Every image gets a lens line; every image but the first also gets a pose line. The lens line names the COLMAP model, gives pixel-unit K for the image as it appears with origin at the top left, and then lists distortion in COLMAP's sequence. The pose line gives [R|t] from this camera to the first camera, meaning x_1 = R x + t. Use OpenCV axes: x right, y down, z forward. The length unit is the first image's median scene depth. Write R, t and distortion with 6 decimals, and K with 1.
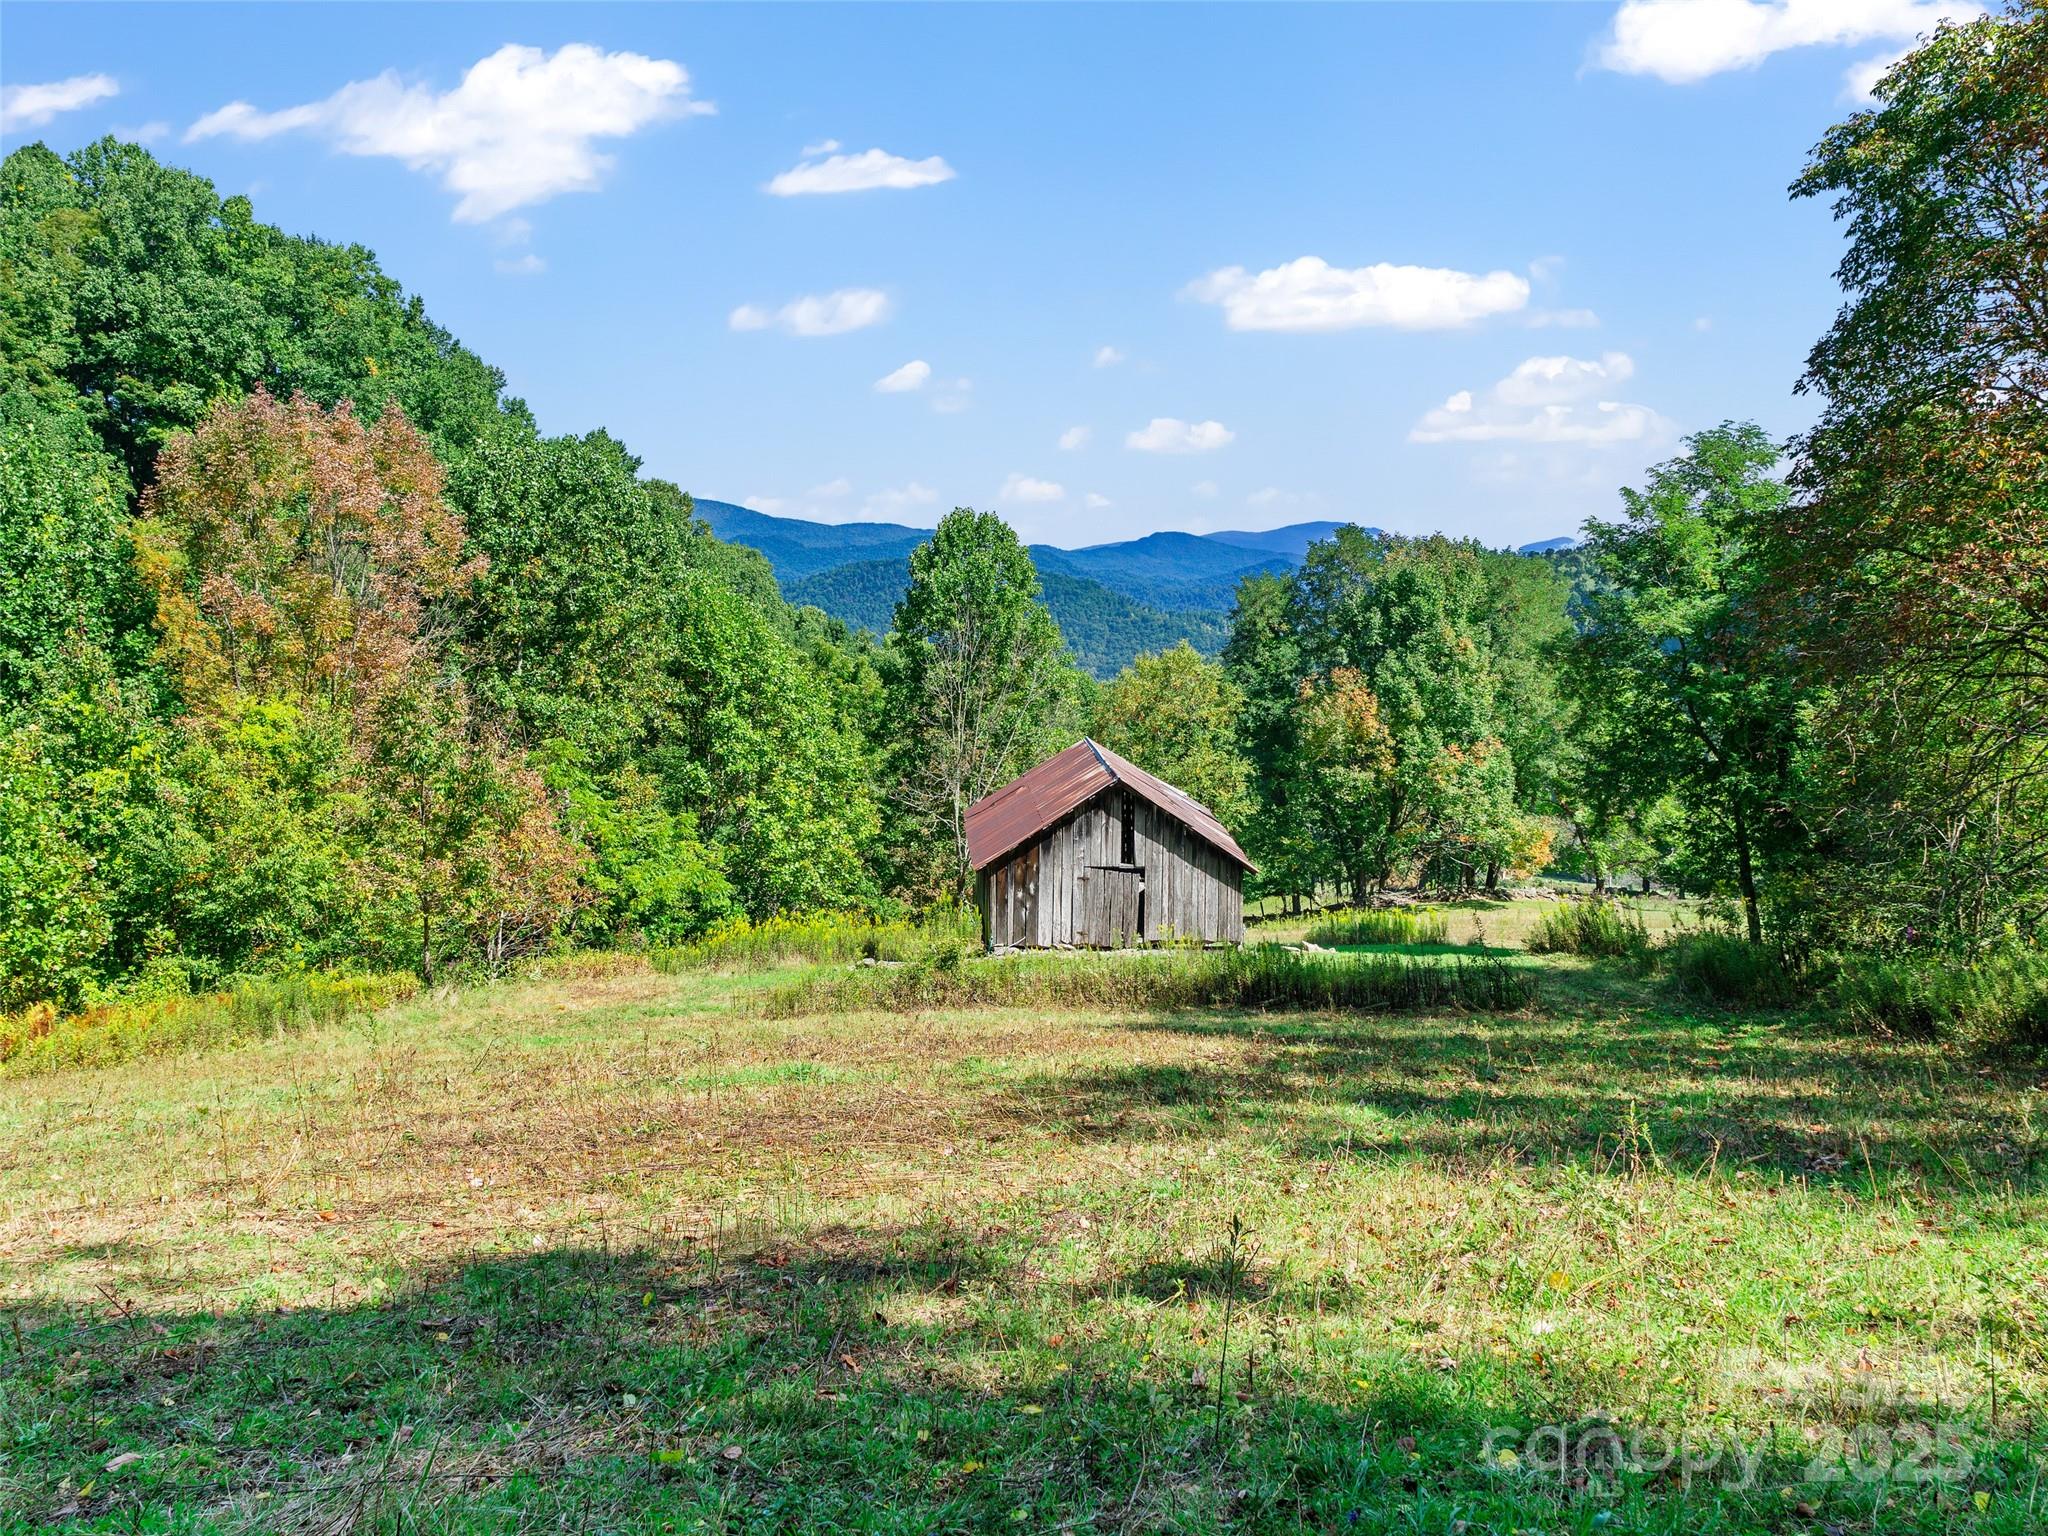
lens RADIAL K [[1241.4, 0, 967.2], [0, 1241.4, 767.3], [0, 0, 1]] dist [-0.002968, -0.001217]
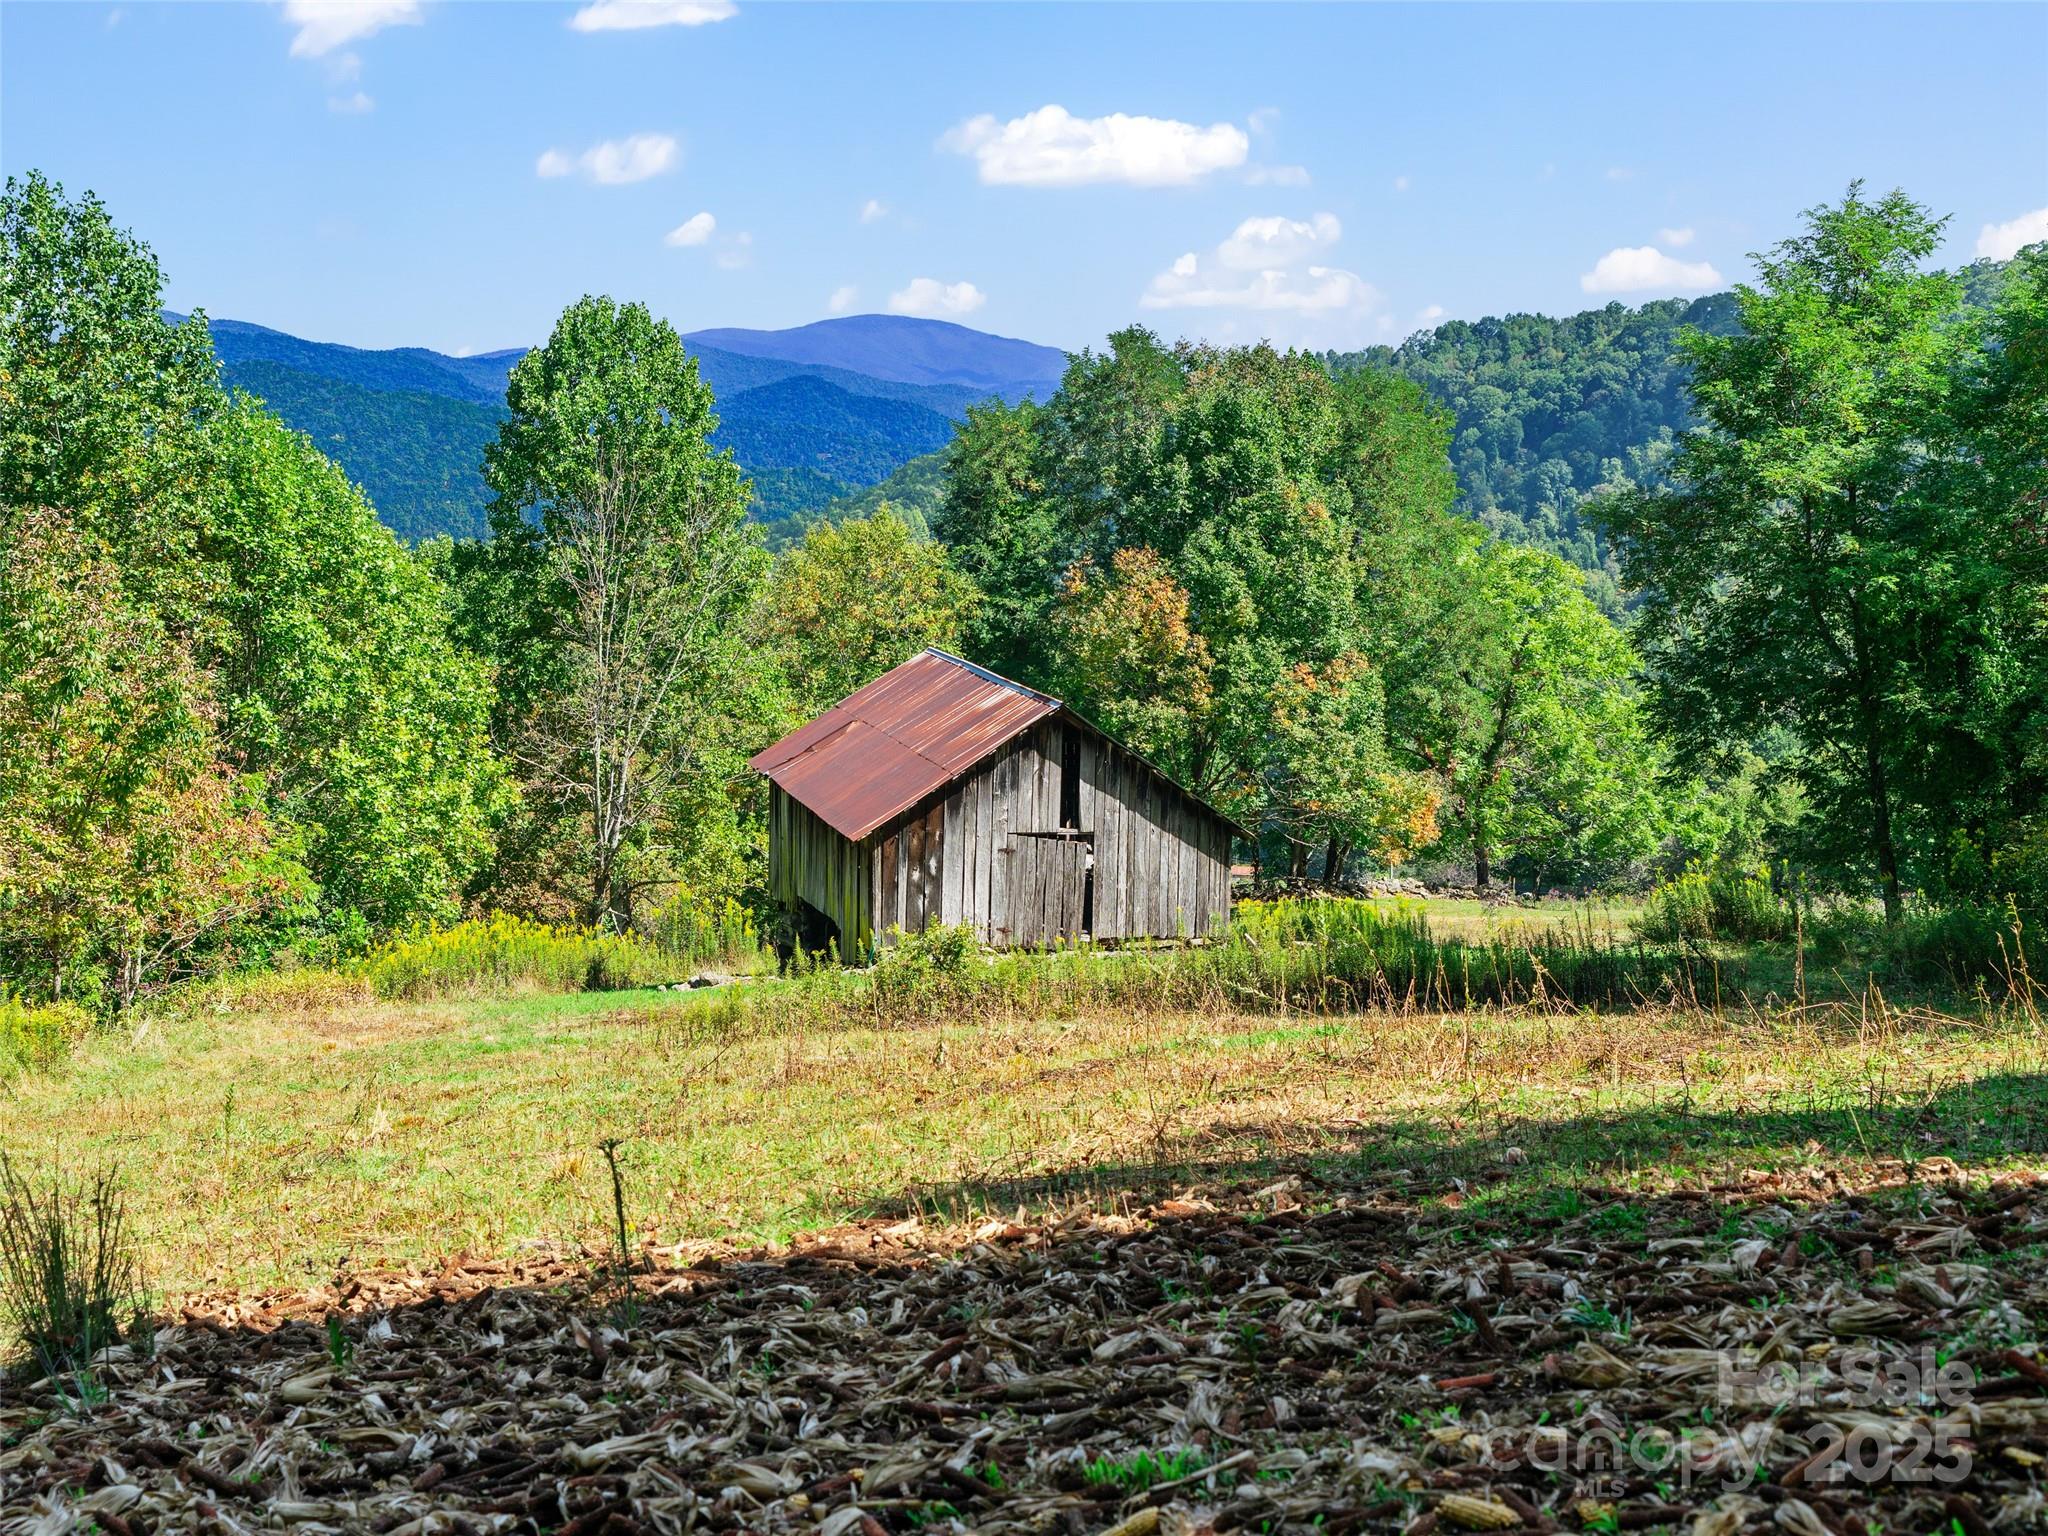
lens RADIAL K [[1823.0, 0, 1024.0], [0, 1823.0, 768.0], [0, 0, 1]] dist [-0.005498, -0.007177]
pose [[0.994715, -0.013246, 0.101818, 0.145117], [0.008808, 0.998997, 0.043909, -0.006849], [-0.102298, -0.042780, 0.993834, 0.044977]]
